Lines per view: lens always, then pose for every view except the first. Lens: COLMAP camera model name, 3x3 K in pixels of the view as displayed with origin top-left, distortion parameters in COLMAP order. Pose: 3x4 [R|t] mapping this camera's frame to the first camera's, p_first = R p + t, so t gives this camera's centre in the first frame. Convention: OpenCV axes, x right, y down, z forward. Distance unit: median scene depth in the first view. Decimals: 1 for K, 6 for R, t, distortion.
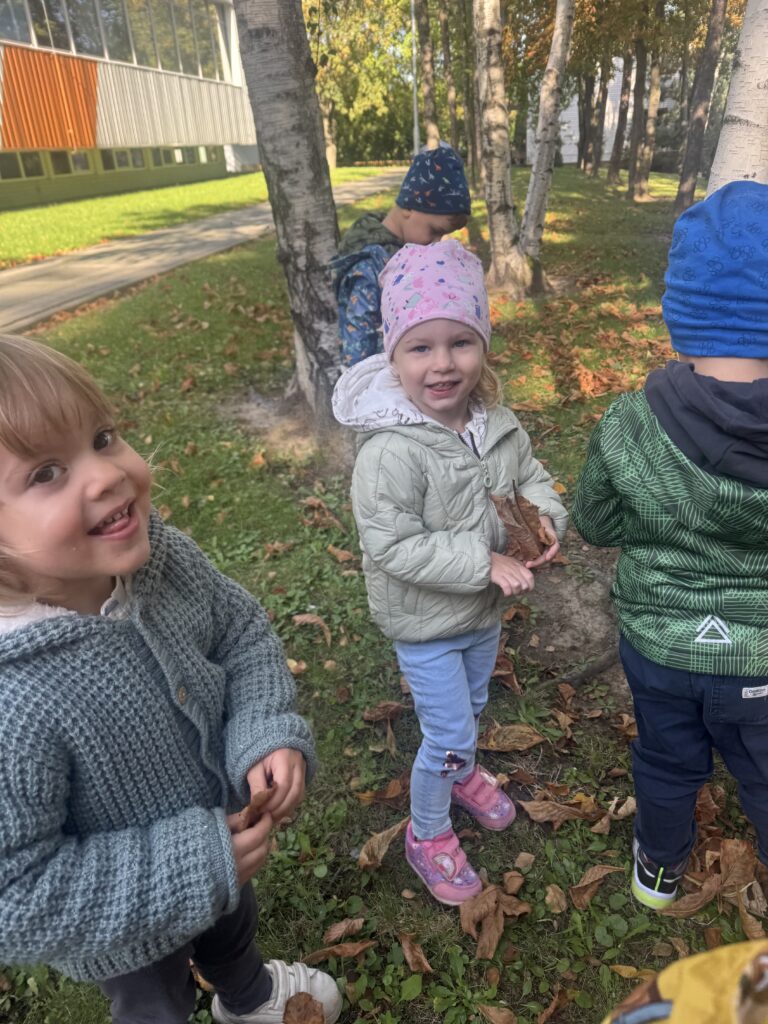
lens RADIAL K [[731.5, 0, 384.0], [0, 731.5, 512.0], [0, 0, 1]] dist [0.002060, -0.006239]
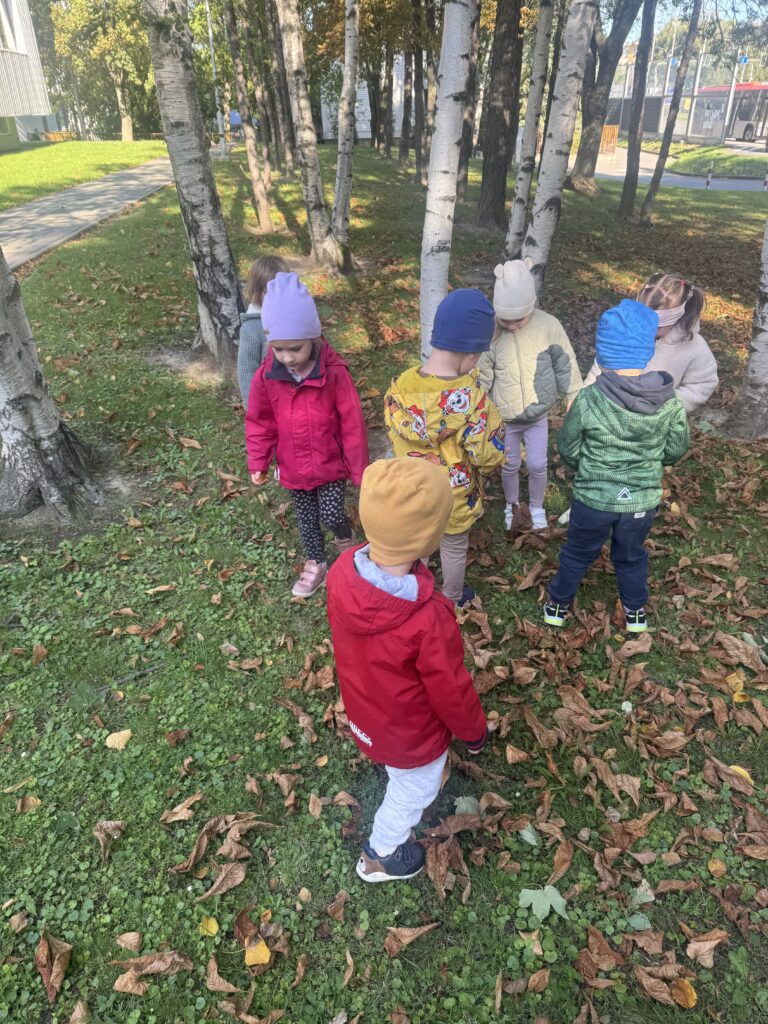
lens RADIAL K [[721.9, 0, 382.5], [0, 721.9, 503.4], [0, 0, 1]] dist [0.003799, 0.000071]
pose [[0.969212, -0.090065, 0.229166, -0.068963], [0.083428, 0.995769, 0.038509, 0.073213], [-0.231665, -0.018205, 0.972625, -0.292980]]
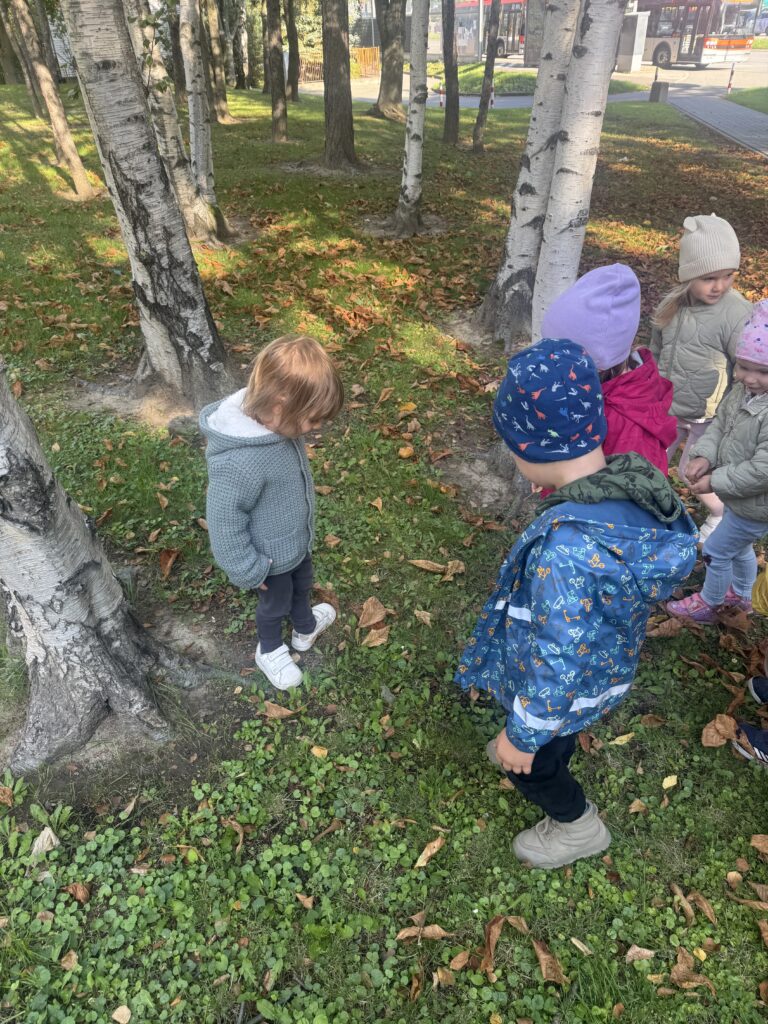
lens RADIAL K [[729.7, 0, 382.6], [0, 729.7, 497.1], [0, 0, 1]] dist [0.006607, -0.009928]
pose [[0.852558, -0.281079, 0.440613, -0.193794], [0.242800, 0.959577, 0.142337, -0.030846], [-0.462810, -0.014370, 0.886341, -0.078797]]
